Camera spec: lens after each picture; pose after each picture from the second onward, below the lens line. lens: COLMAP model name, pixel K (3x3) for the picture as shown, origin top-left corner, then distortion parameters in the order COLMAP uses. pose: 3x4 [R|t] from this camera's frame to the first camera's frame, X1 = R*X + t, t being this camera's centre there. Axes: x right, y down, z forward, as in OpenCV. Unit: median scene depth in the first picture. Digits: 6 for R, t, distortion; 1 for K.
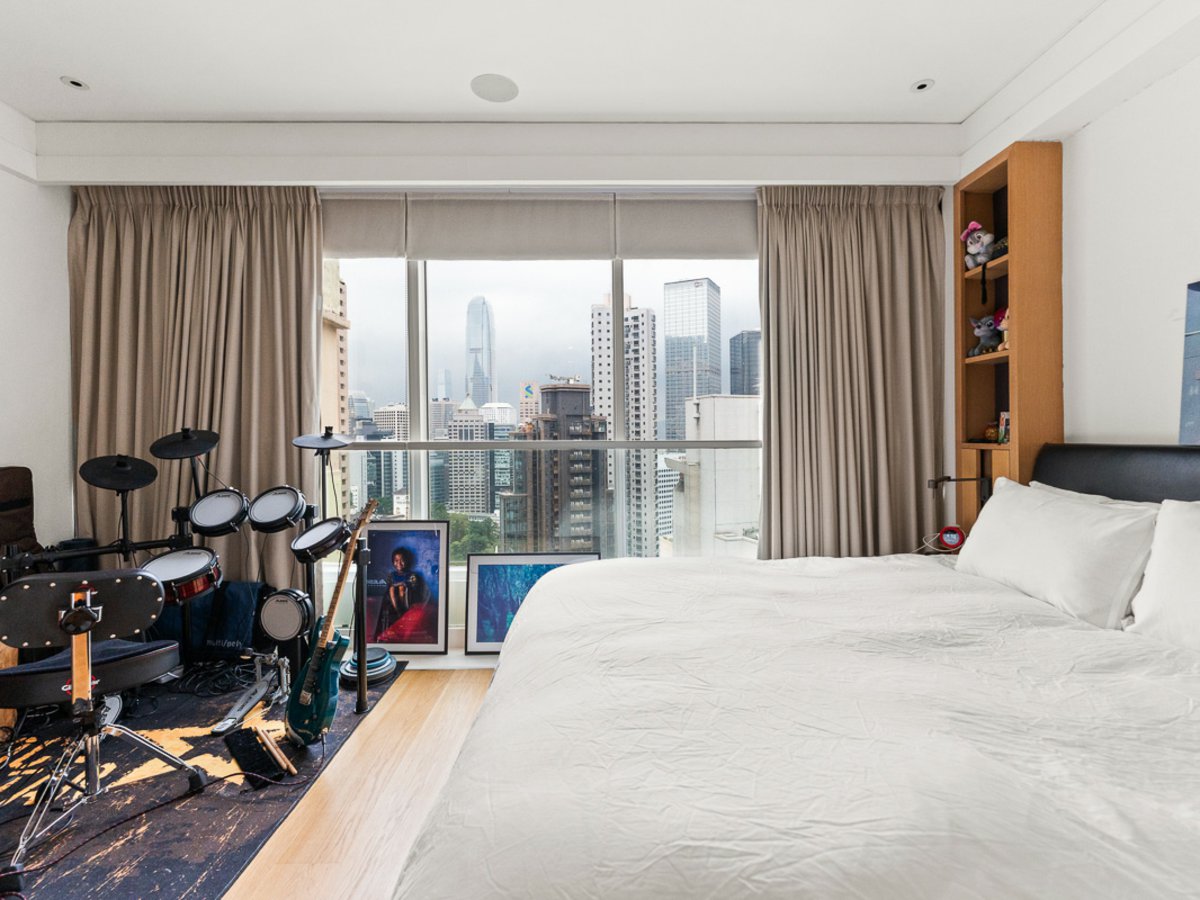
lens RADIAL K [[548.1, 0, 596.7], [0, 548.1, 439.8], [0, 0, 1]] dist [-0.023459, -0.000386]
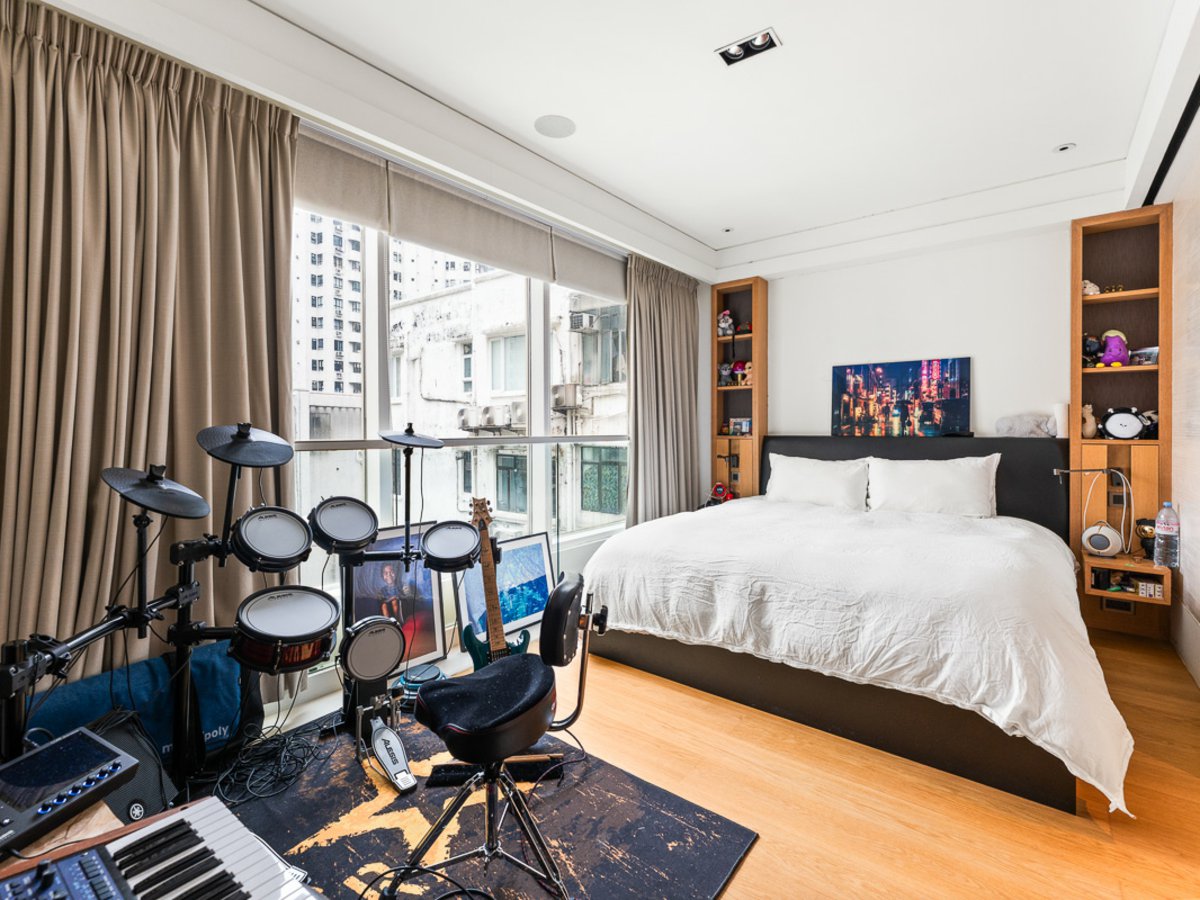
lens RADIAL K [[548.1, 0, 596.7], [0, 548.1, 439.8], [0, 0, 1]] dist [-0.023459, -0.000386]
pose [[0.634245, -0.012549, 0.773031, -0.924353], [0.010694, 0.999915, 0.007458, 0.001208], [-0.773058, 0.003536, 0.634325, 0.192164]]
